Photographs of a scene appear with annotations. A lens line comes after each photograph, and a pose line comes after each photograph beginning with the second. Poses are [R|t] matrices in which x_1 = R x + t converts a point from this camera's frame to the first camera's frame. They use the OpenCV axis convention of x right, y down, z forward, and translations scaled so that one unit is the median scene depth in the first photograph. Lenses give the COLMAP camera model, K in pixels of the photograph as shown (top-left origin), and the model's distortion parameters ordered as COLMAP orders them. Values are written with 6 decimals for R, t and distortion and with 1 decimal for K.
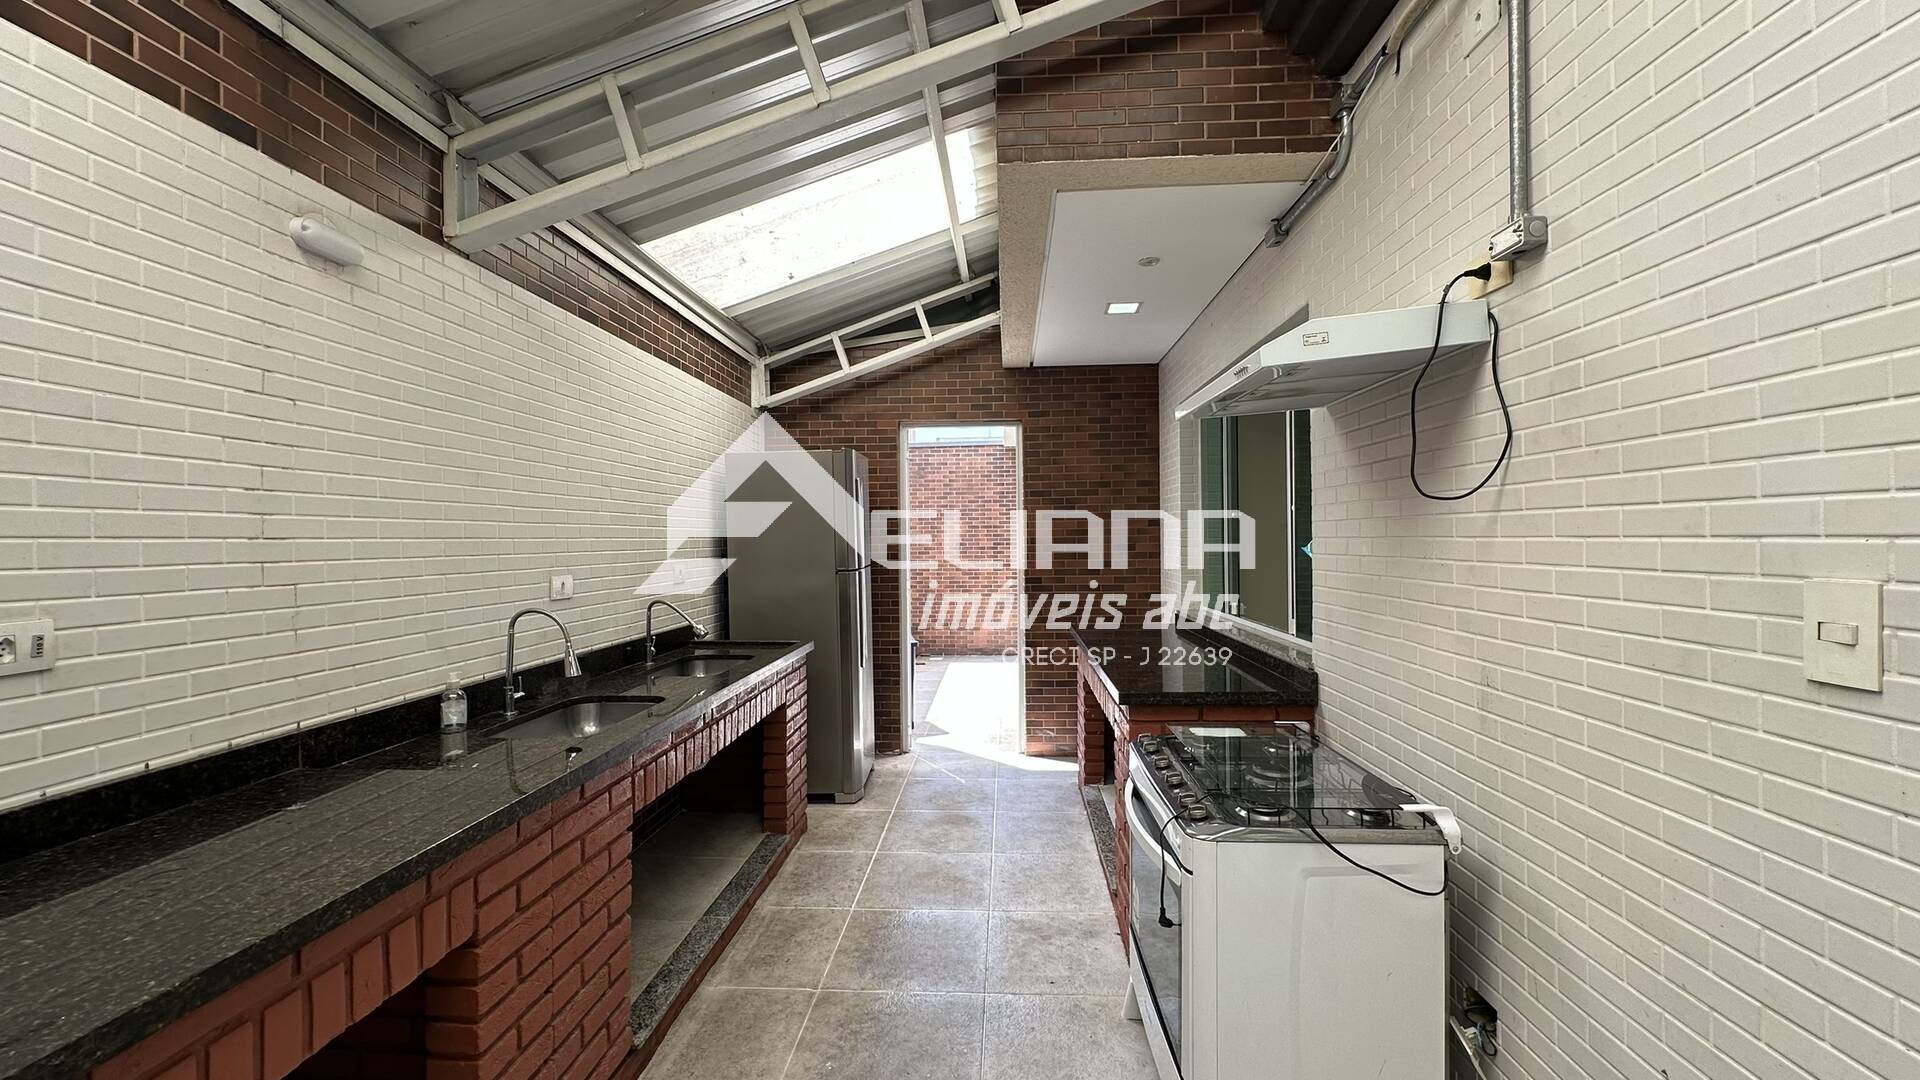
lens RADIAL K [[763.5, 0, 954.0], [0, 763.5, 542.6], [0, 0, 1]] dist [-0.005032, -0.000072]
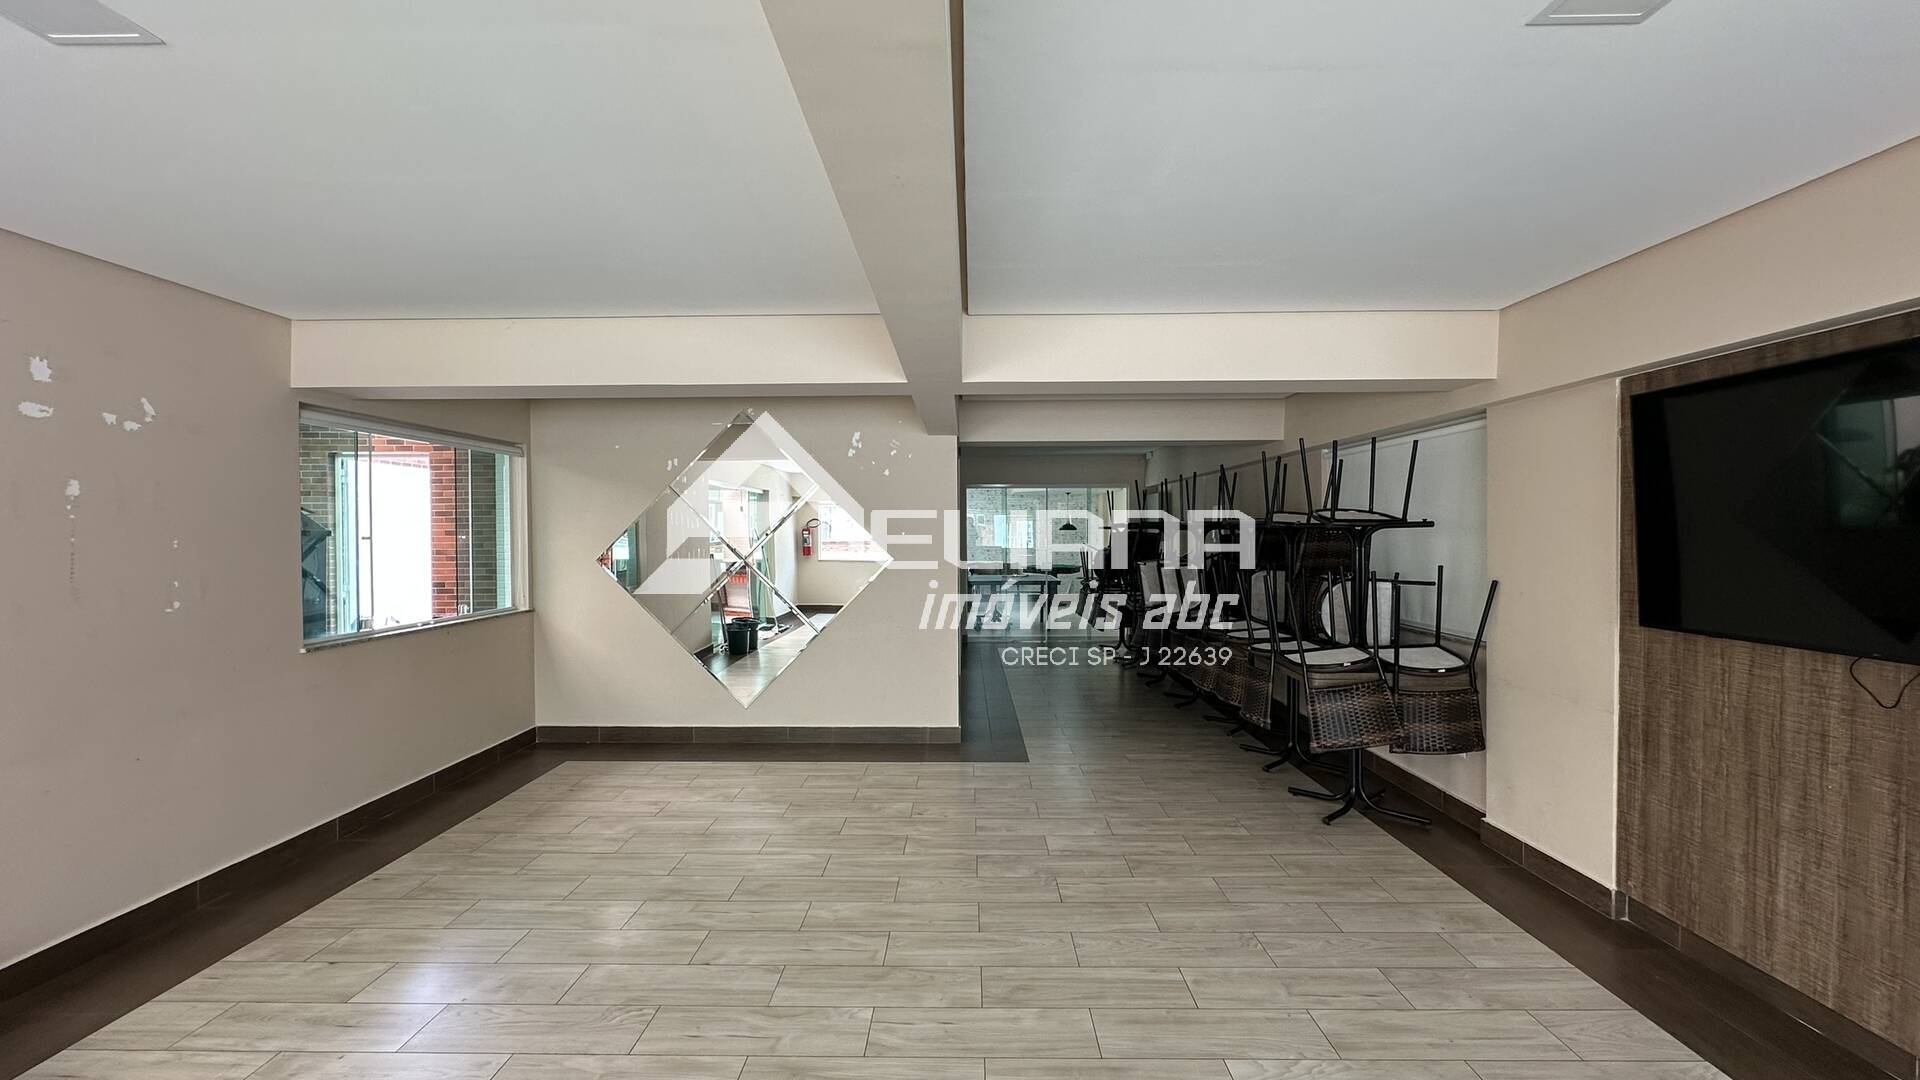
lens RADIAL K [[763.5, 0, 954.0], [0, 763.5, 542.6], [0, 0, 1]] dist [-0.005032, -0.000072]
pose [[0.998870, 0.000265, 0.047515, 1.204694], [-0.000620, 0.999972, 0.007462, -0.037861], [-0.047512, -0.007483, 0.998843, -0.355501]]
